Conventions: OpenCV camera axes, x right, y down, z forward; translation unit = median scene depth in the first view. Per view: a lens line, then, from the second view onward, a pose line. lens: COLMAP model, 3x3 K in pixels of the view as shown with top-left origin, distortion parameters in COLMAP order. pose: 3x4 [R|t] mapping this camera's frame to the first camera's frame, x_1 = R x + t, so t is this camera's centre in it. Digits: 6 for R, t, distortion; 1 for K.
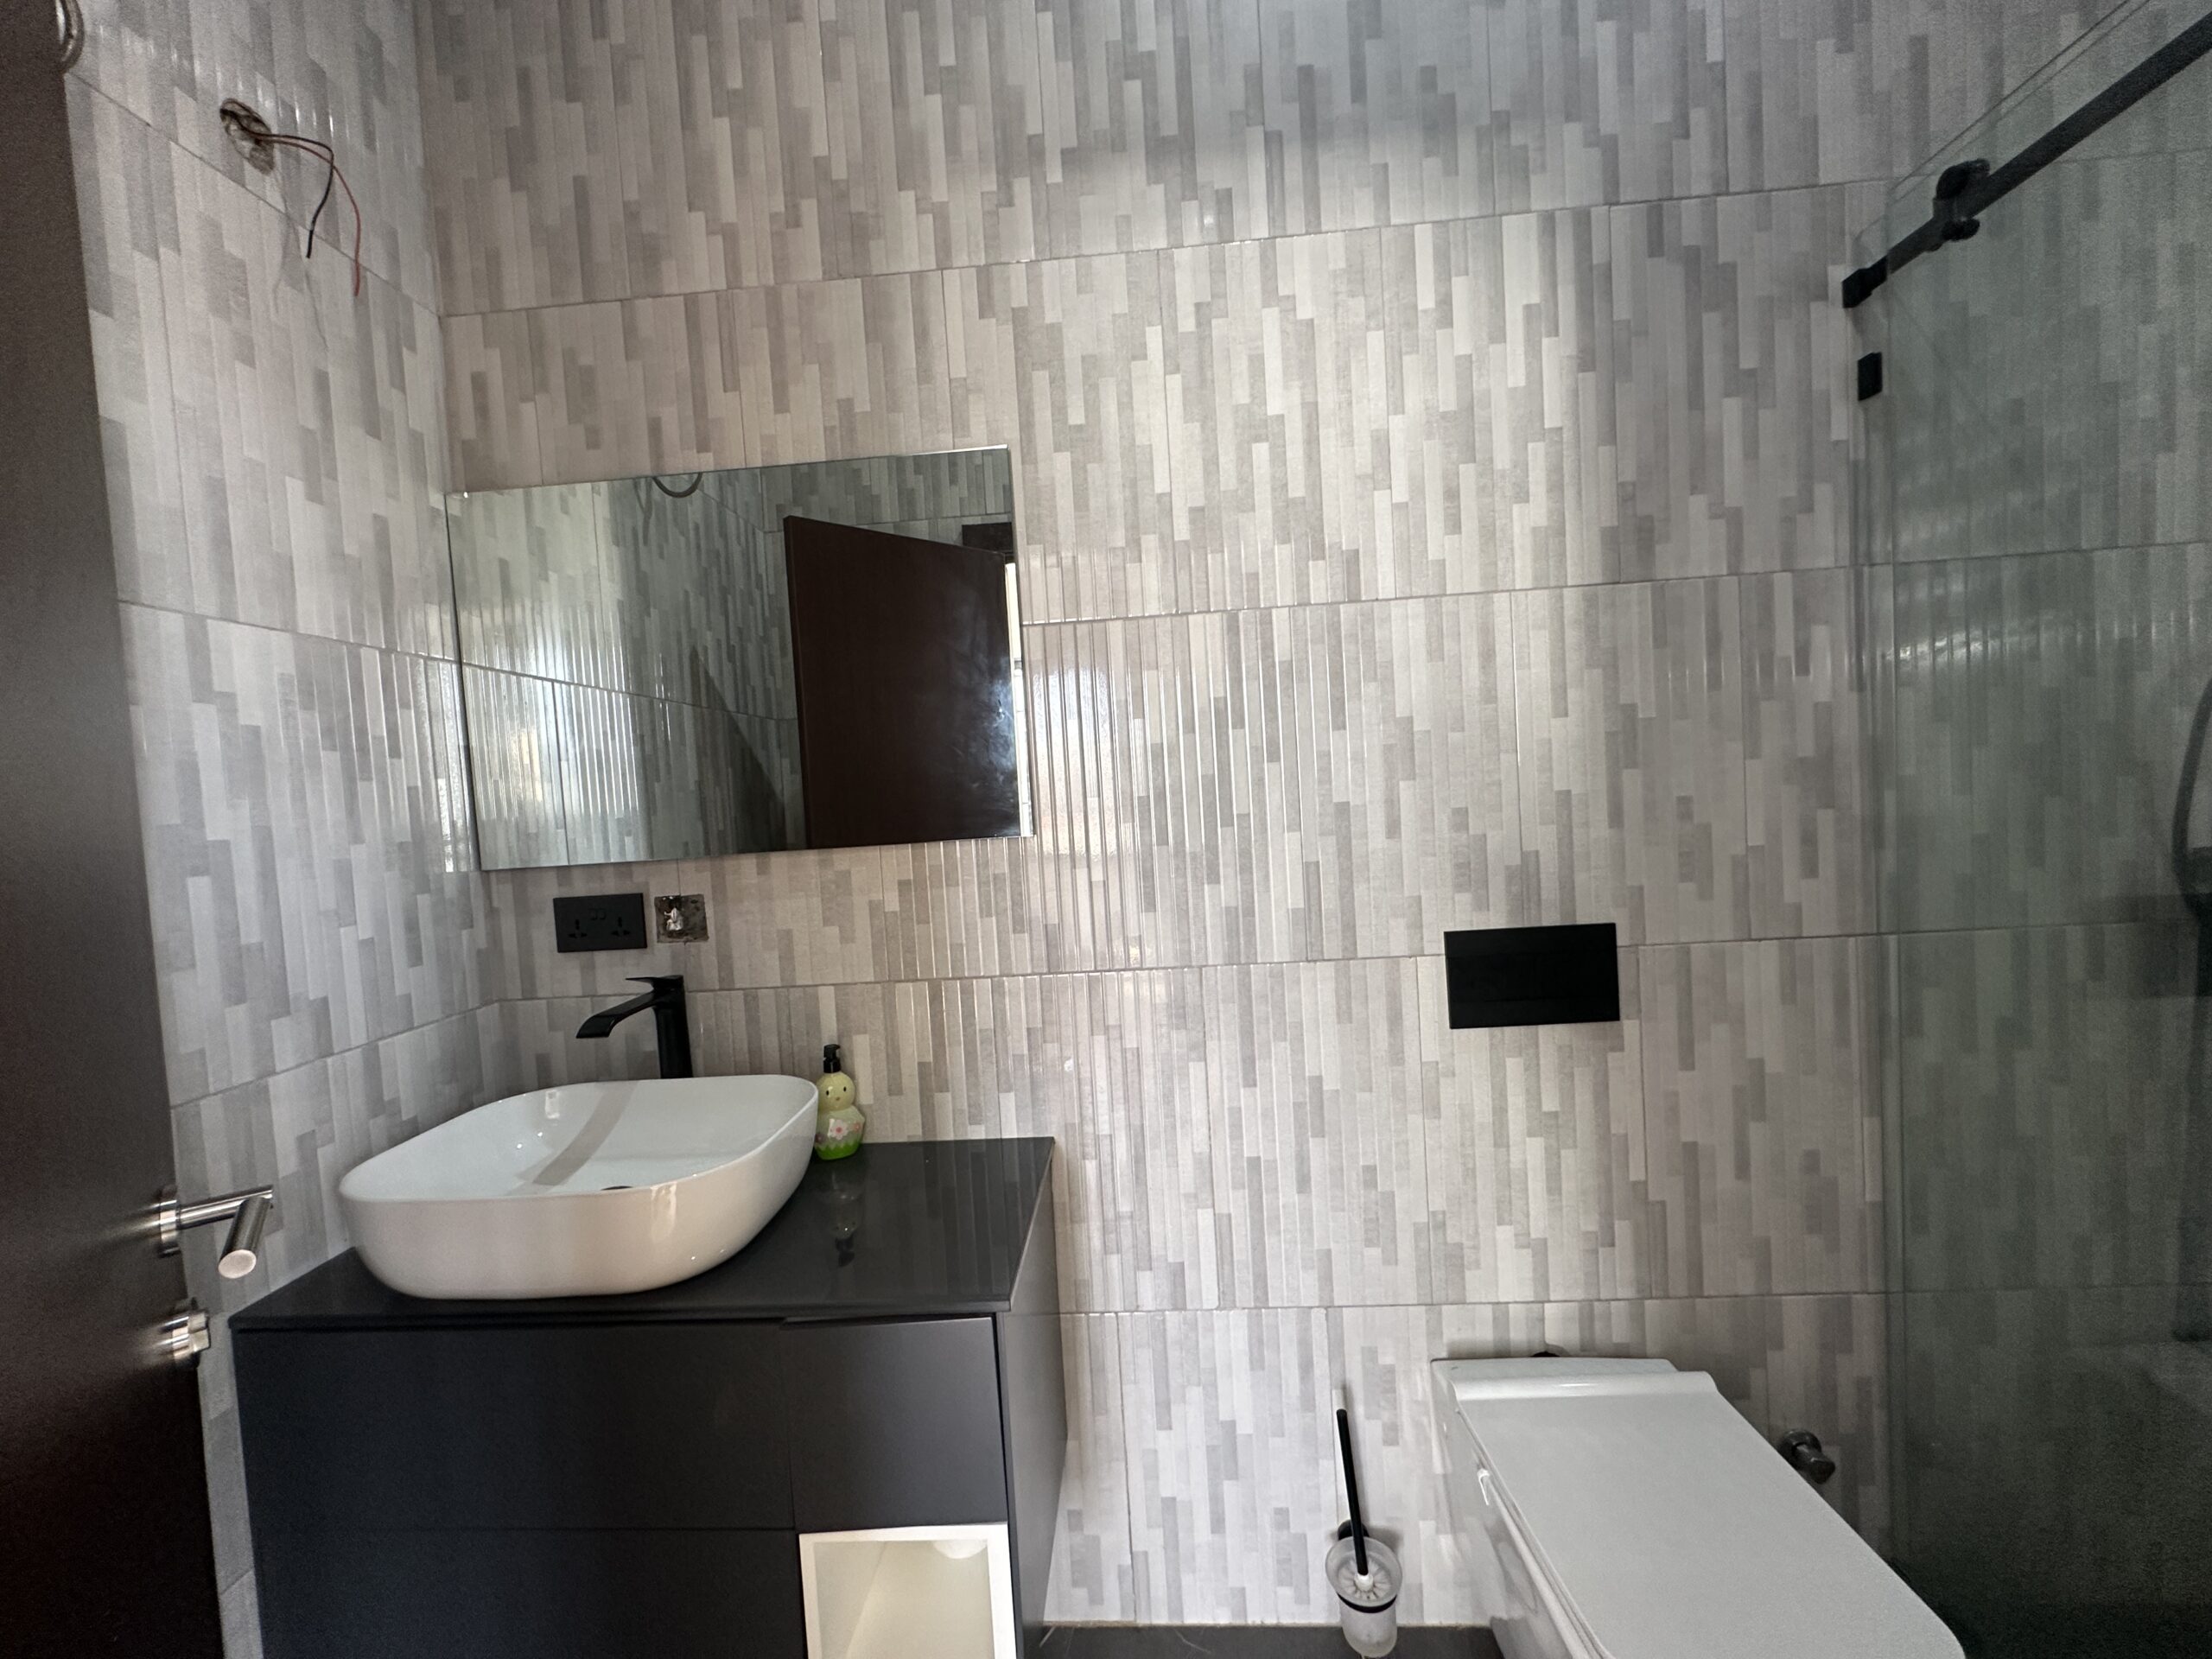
lens RADIAL K [[888.2, 0, 1105.7], [0, 888.2, 831.2], [0, 0, 1]] dist [-0.001660, 0.000543]
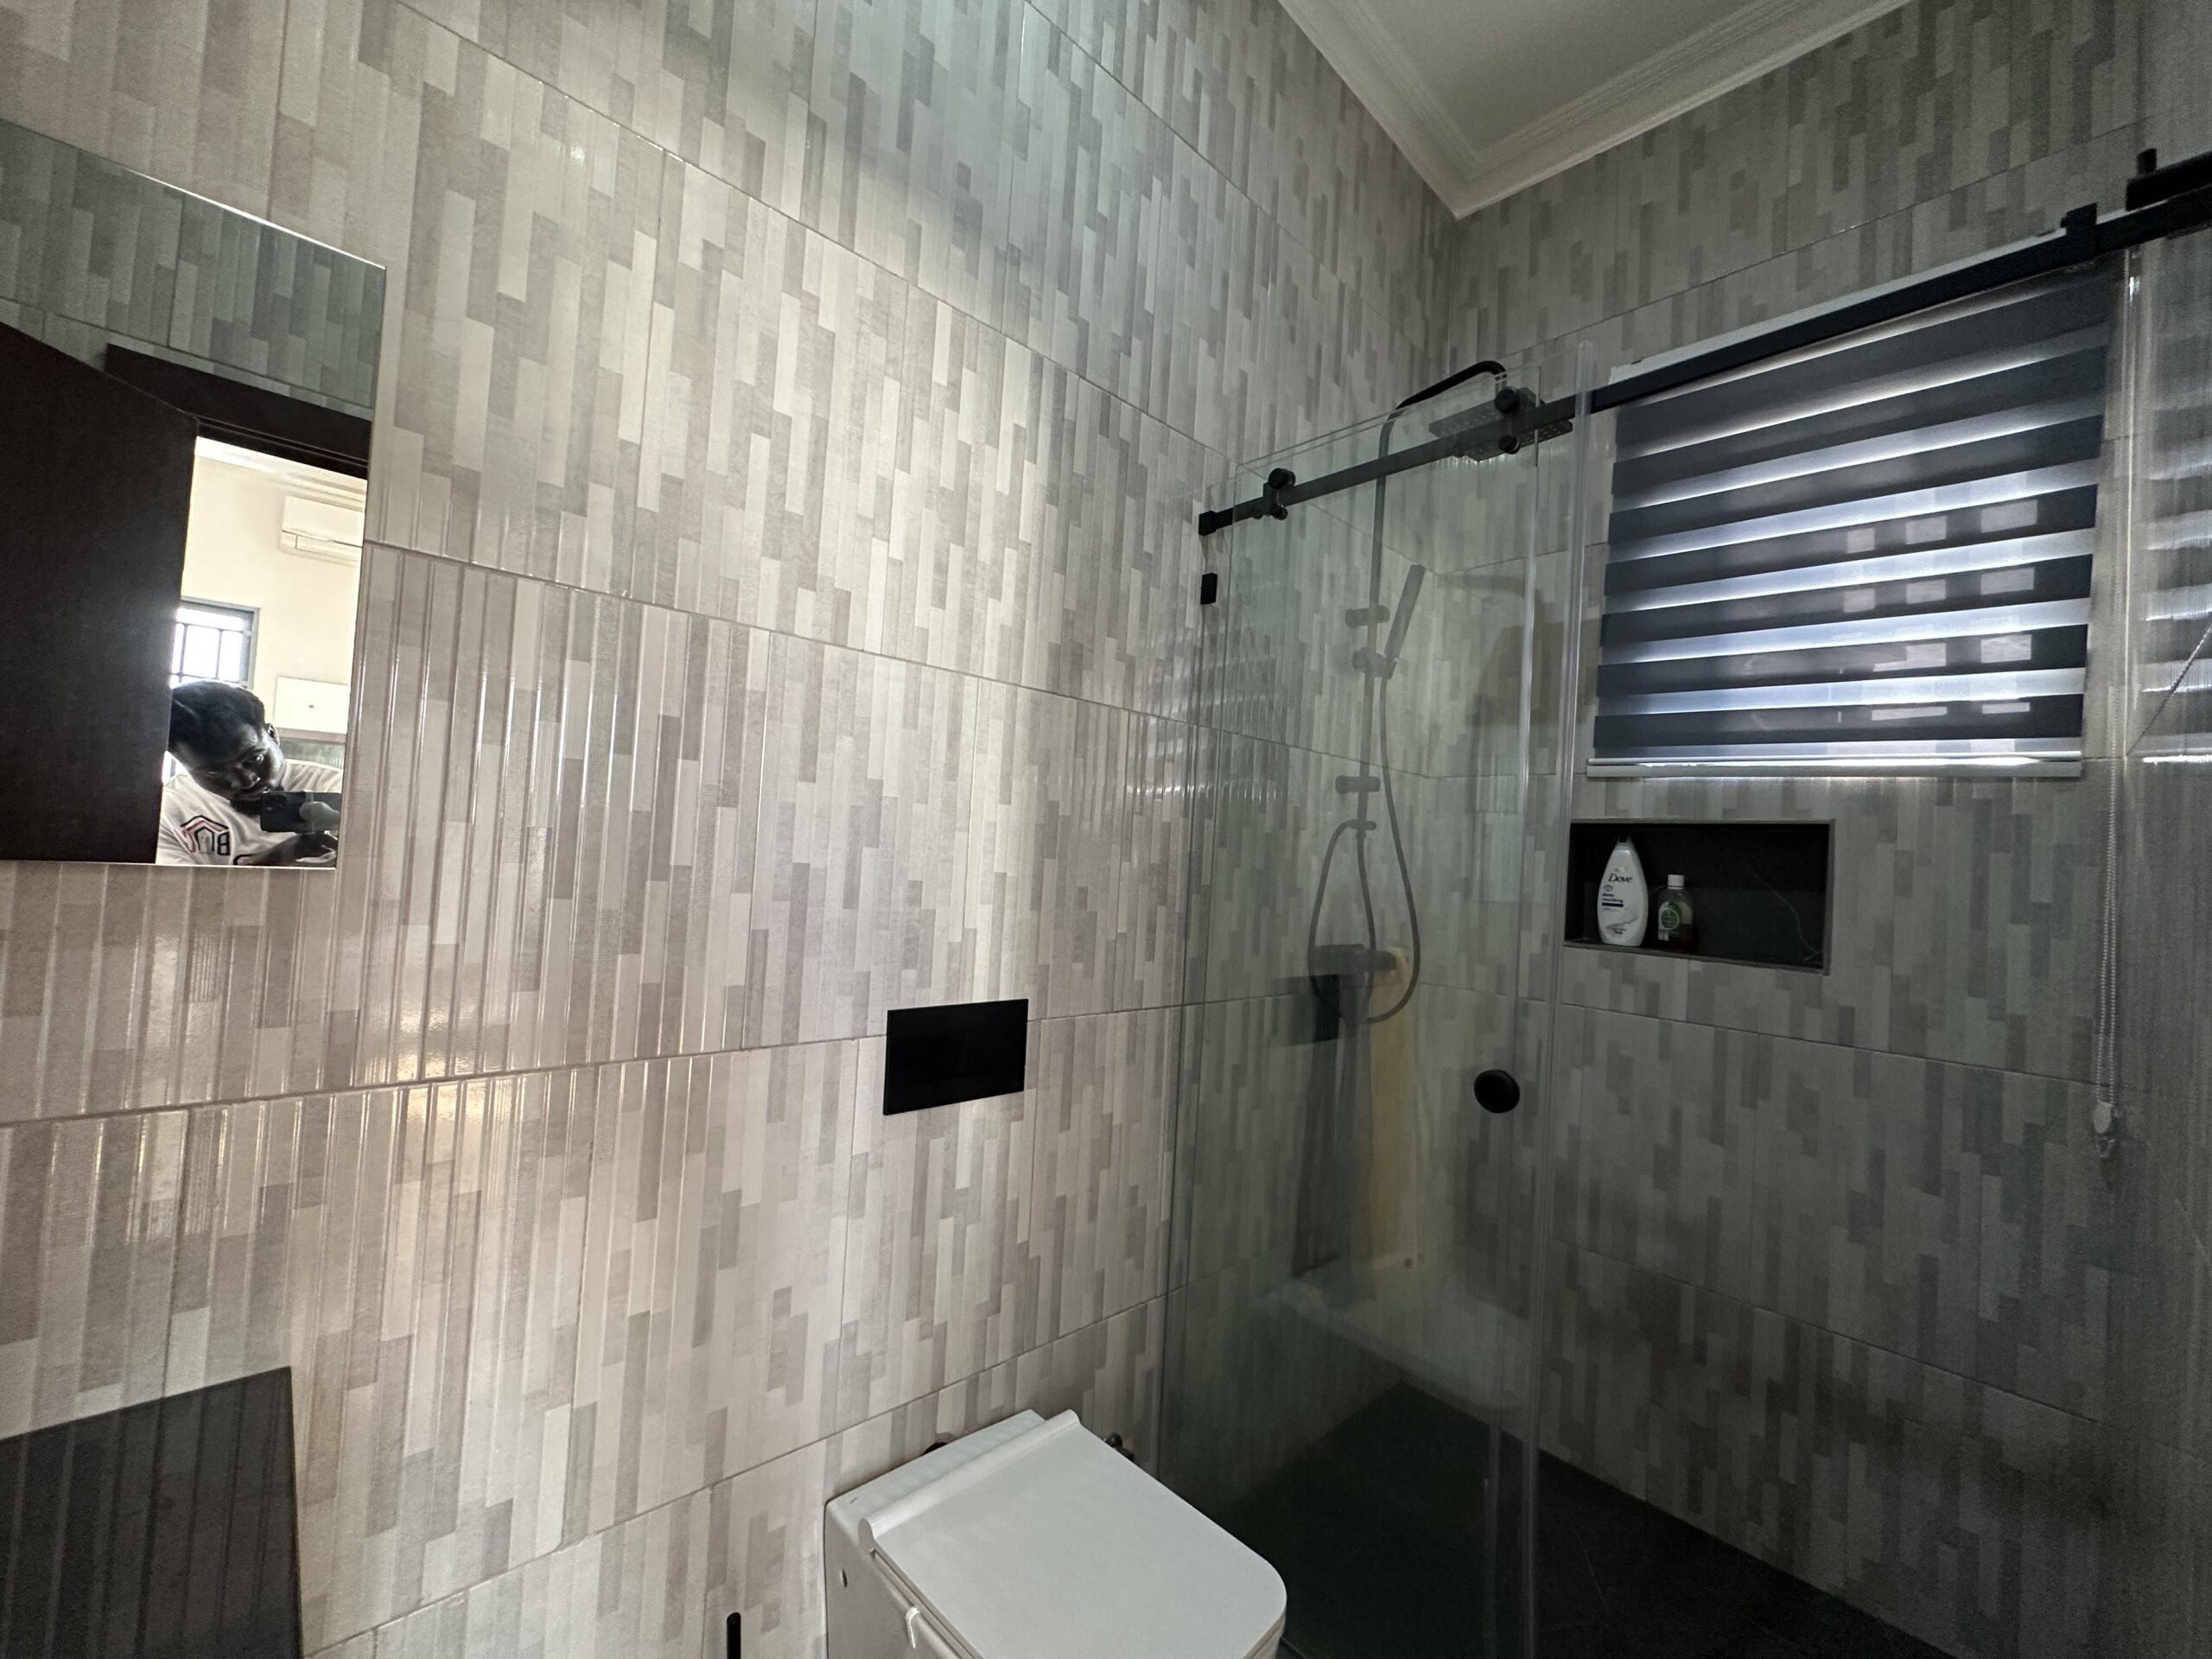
lens RADIAL K [[888.2, 0, 1105.7], [0, 888.2, 831.2], [0, 0, 1]] dist [-0.001660, 0.000543]
pose [[0.685753, 0.123677, 0.717249, -0.162083], [-0.068007, 0.992034, -0.106038, 0.008325], [-0.724650, 0.023938, 0.688701, 0.176509]]
